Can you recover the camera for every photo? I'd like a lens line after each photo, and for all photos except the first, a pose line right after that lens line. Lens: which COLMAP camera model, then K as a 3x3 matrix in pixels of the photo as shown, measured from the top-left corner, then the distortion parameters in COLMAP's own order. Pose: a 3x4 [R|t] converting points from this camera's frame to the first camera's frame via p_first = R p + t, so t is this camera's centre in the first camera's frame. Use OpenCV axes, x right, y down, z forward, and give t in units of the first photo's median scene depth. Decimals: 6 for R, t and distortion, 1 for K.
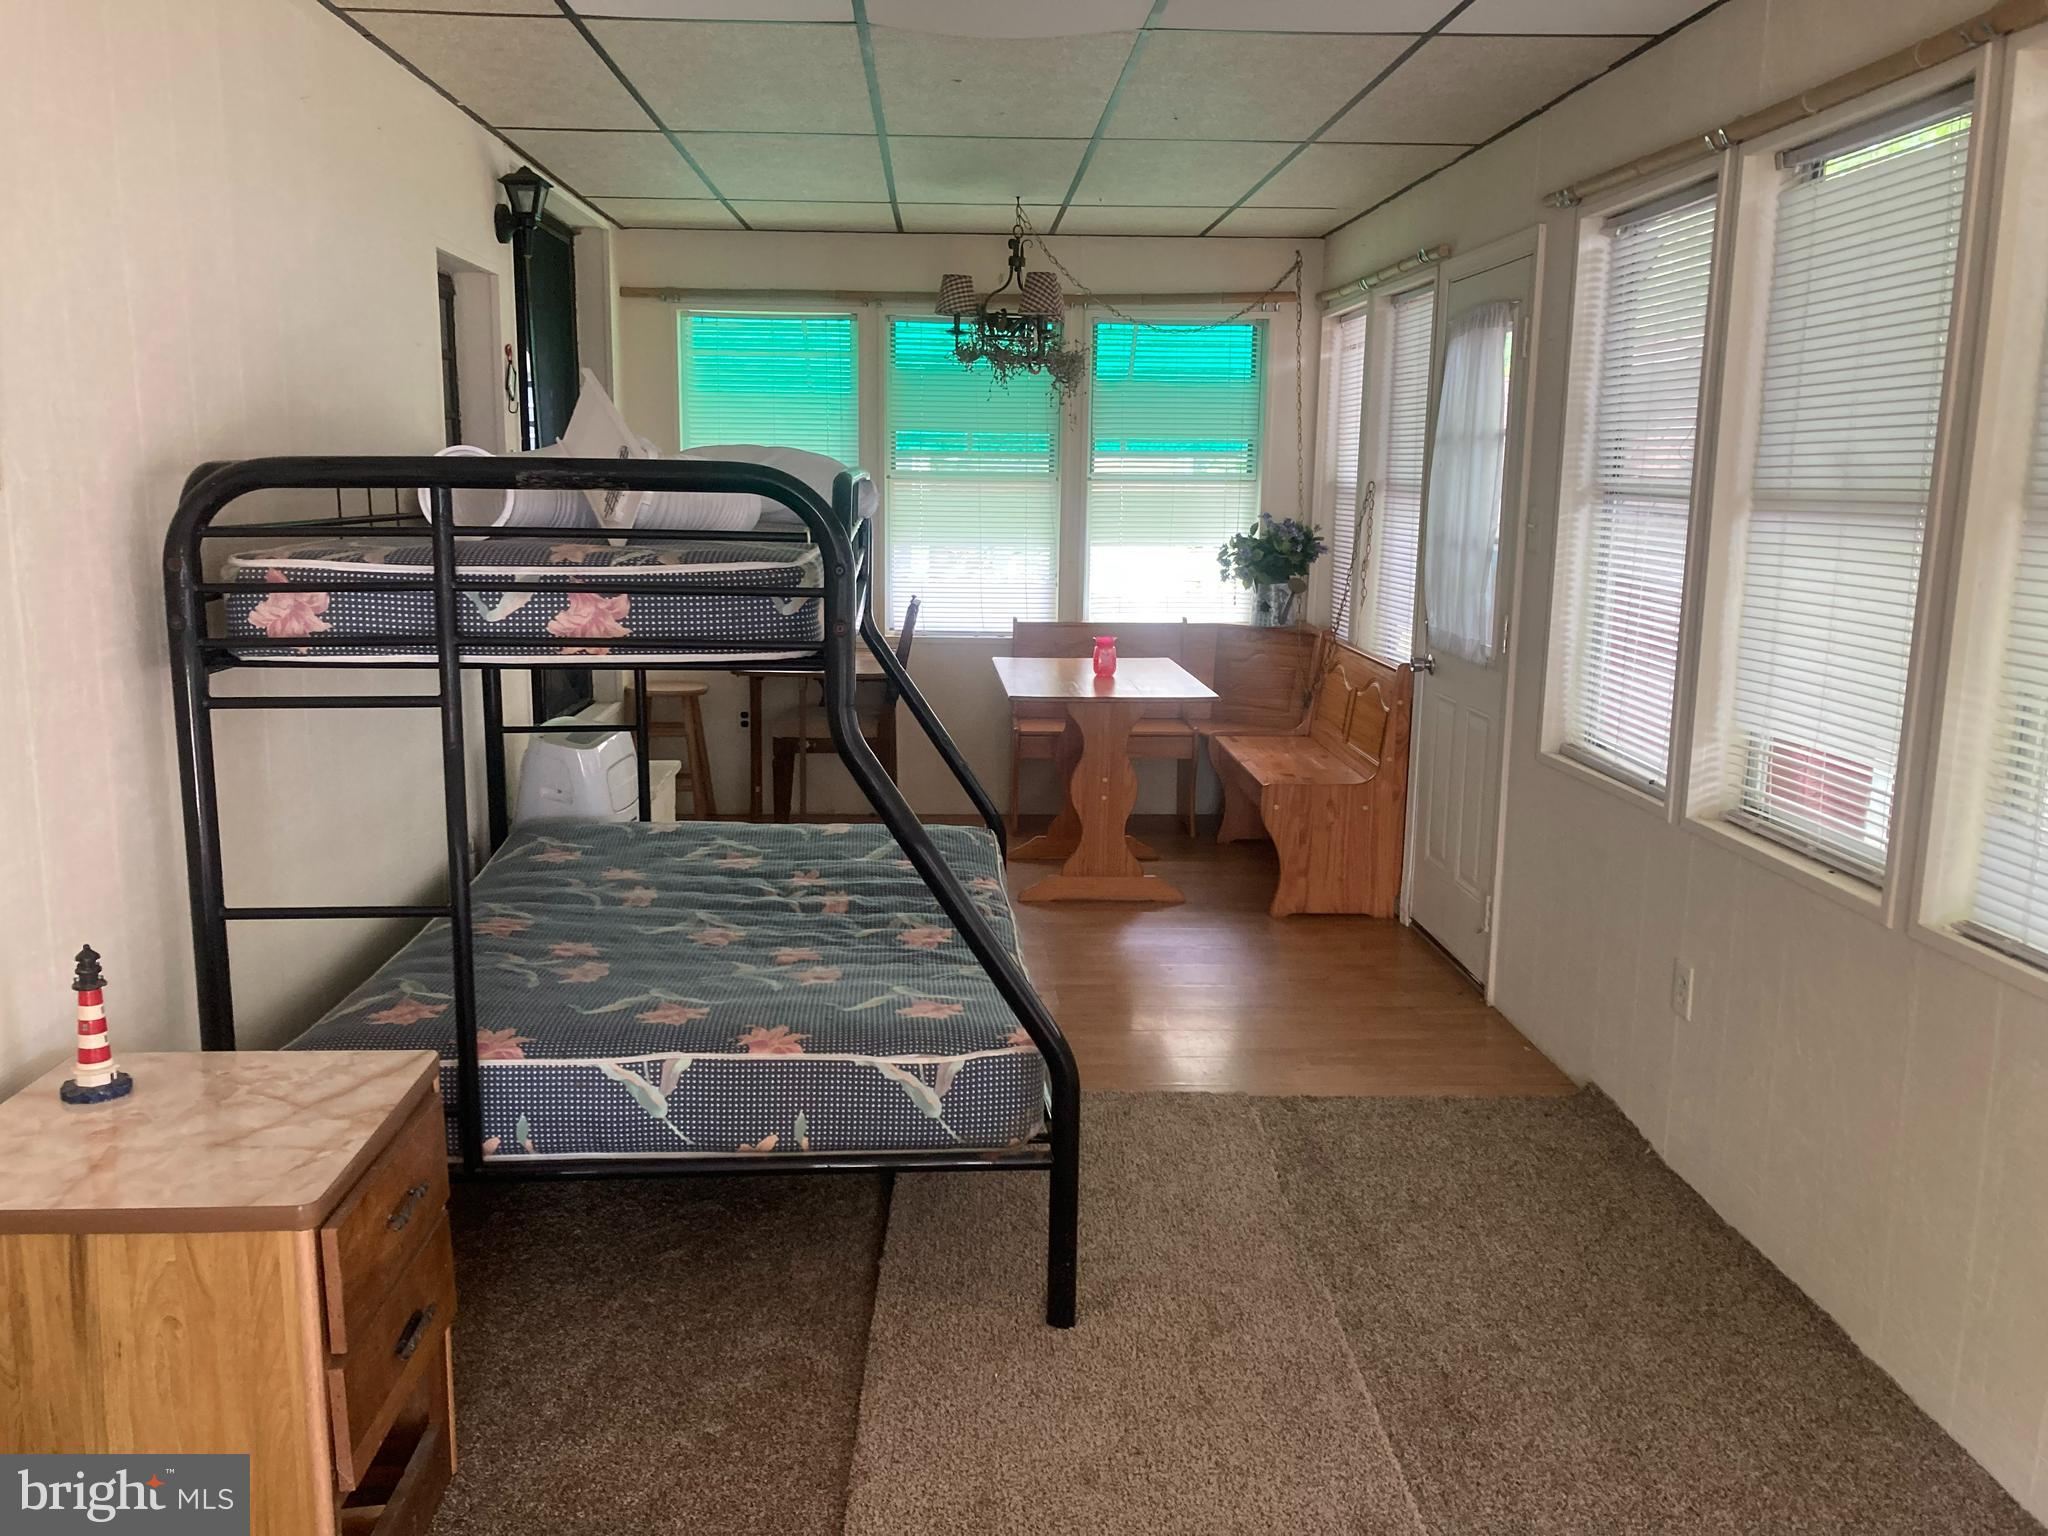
lens RADIAL K [[1661.9, 0, 1026.4], [0, 1661.9, 768.1], [0, 0, 1]] dist [-0.006471, 0.000913]
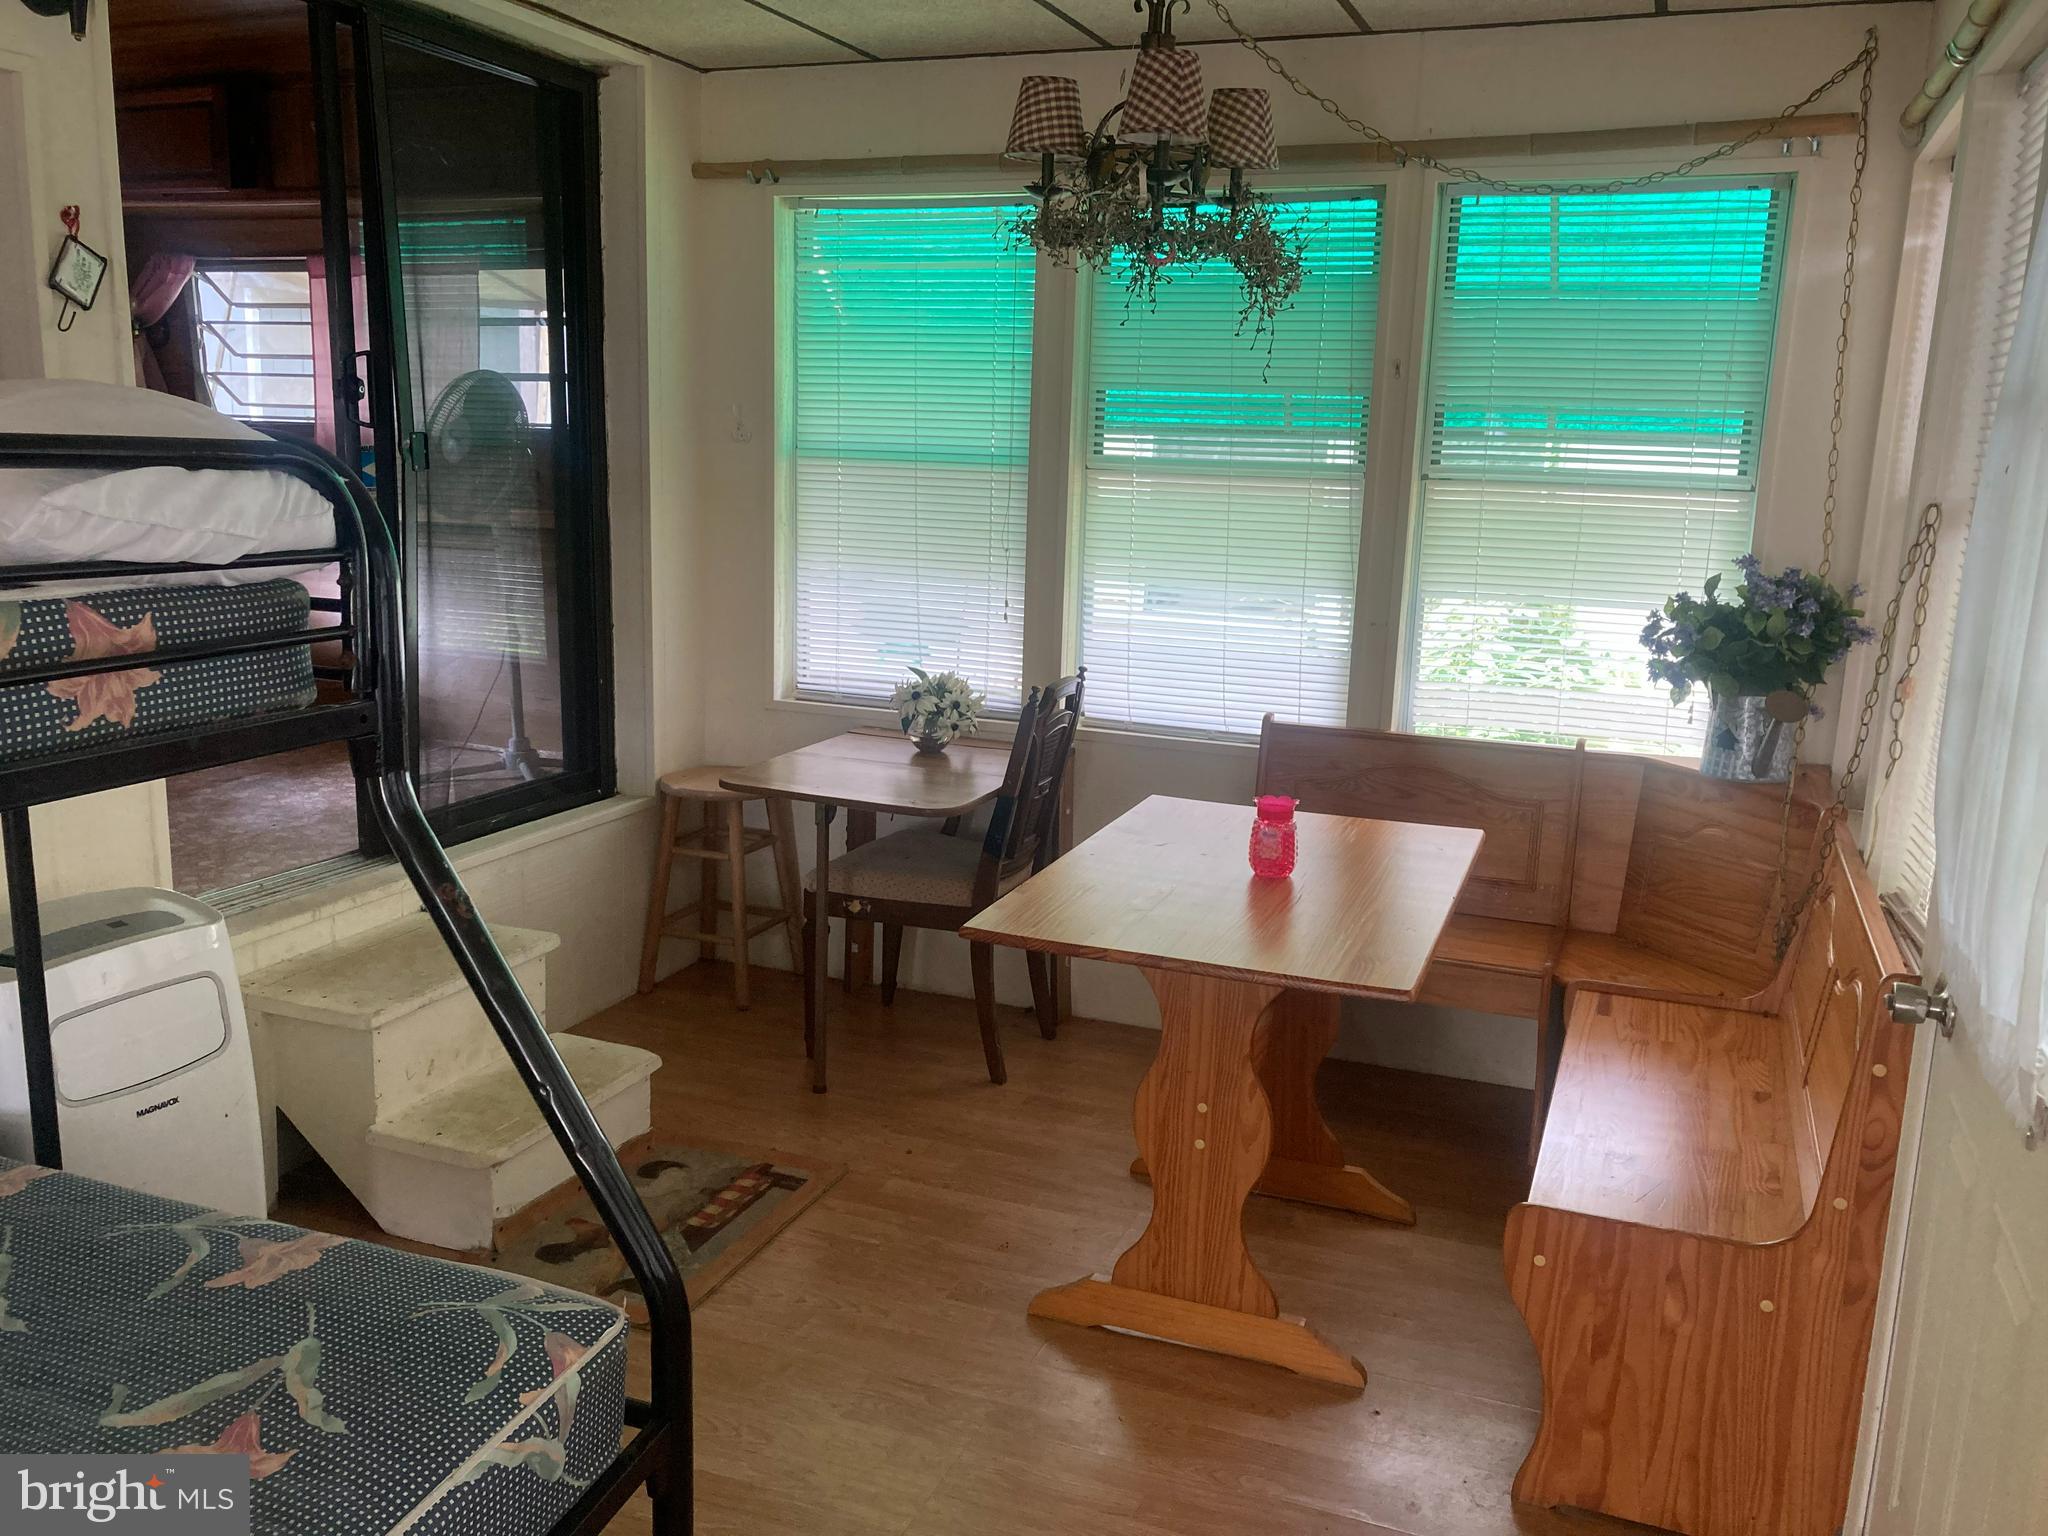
lens RADIAL K [[1661.9, 0, 1018.7], [0, 1661.9, 762.1], [0, 0, 1]] dist [-0.006471, 0.000913]
pose [[0.910623, 0.097237, -0.401635, 0.151288], [-0.095141, 0.995144, 0.025213, -0.082291], [0.402136, 0.015252, 0.915453, 0.447533]]
